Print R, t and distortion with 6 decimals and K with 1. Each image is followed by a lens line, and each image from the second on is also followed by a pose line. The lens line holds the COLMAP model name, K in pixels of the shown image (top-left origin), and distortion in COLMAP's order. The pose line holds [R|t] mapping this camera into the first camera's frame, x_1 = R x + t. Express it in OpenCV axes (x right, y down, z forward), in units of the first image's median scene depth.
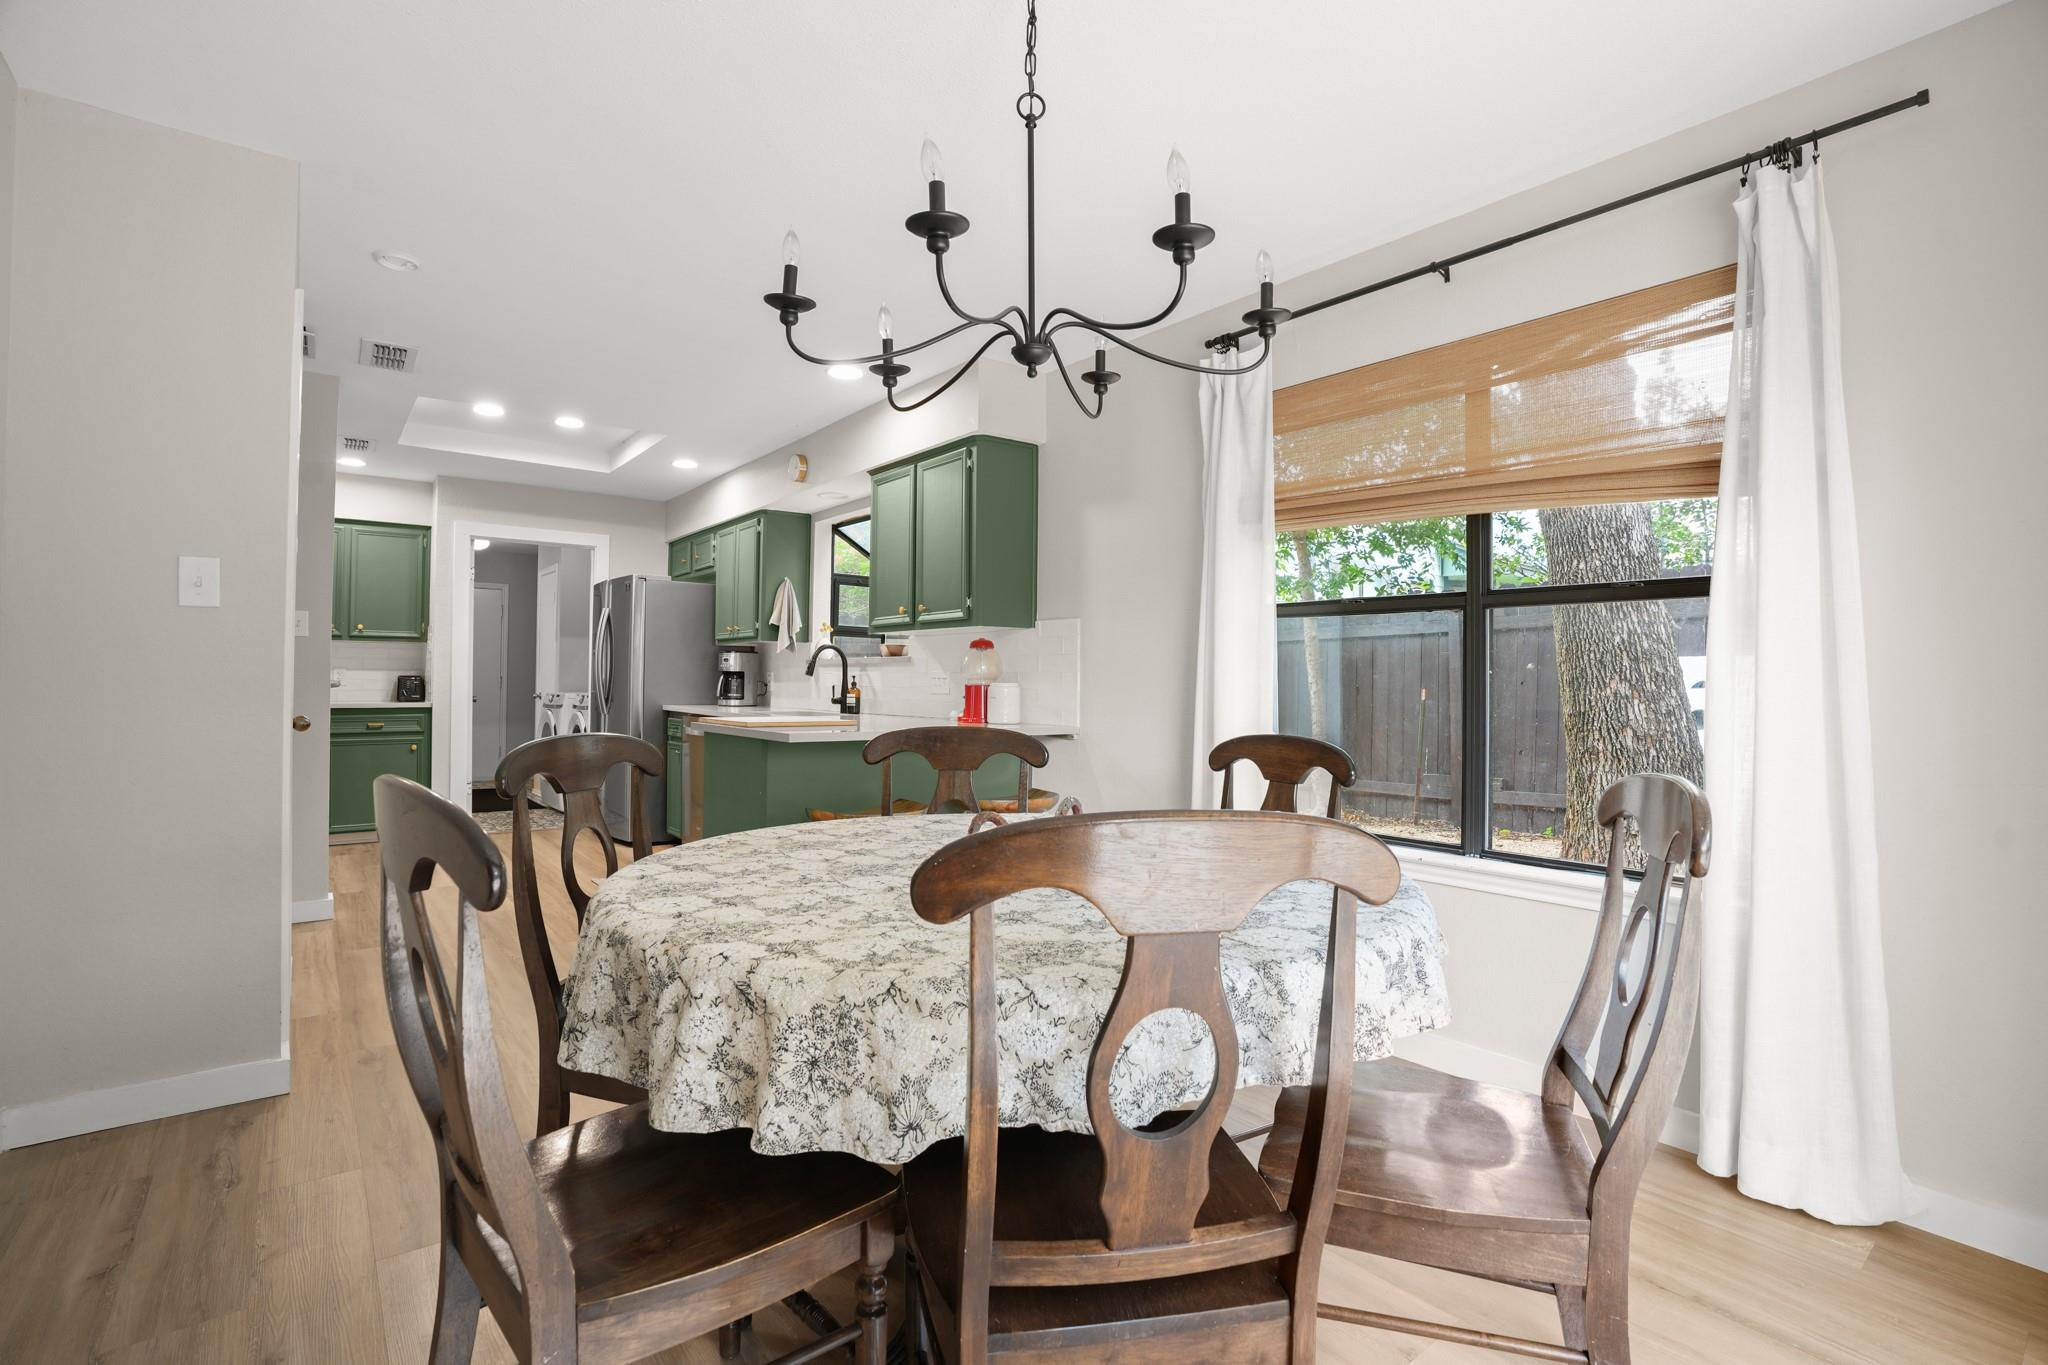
lens RADIAL K [[948.1, 0, 1026.2], [0, 948.1, 667.6], [0, 0, 1]] dist [-0.055905, 0.013790]
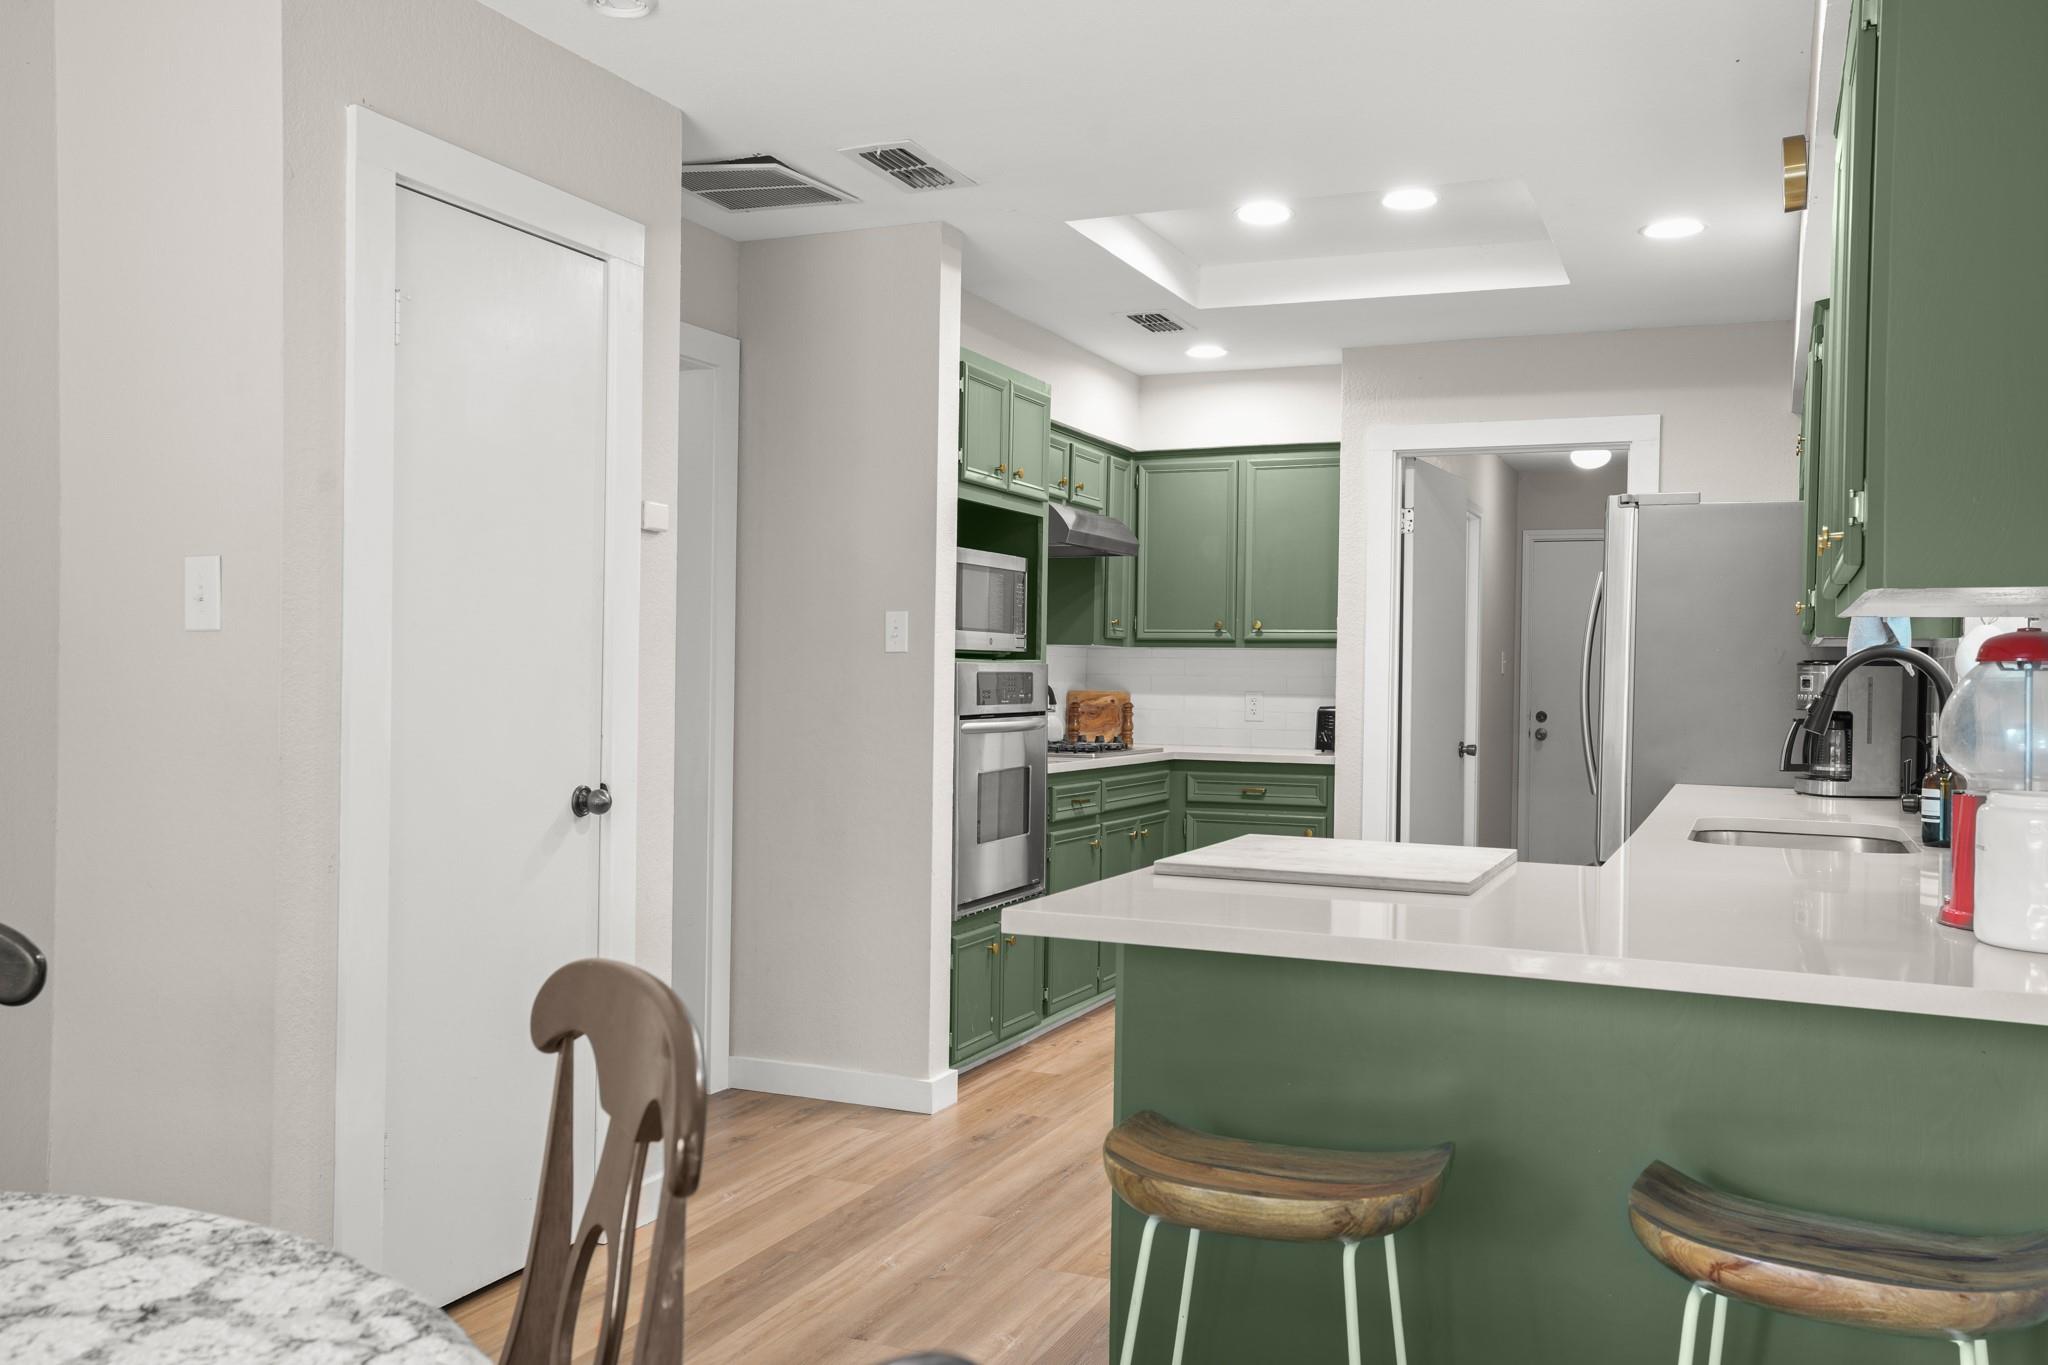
lens RADIAL K [[1714.2, 0, 1020.1], [0, 1714.2, 684.7], [0, 0, 1]] dist [0.027883, -0.012856]
pose [[0.469554, 0.004896, -0.882890, 0.187220], [0.002492, 0.999973, 0.006870, -0.013450], [0.882900, -0.005426, 0.469529, 0.352810]]
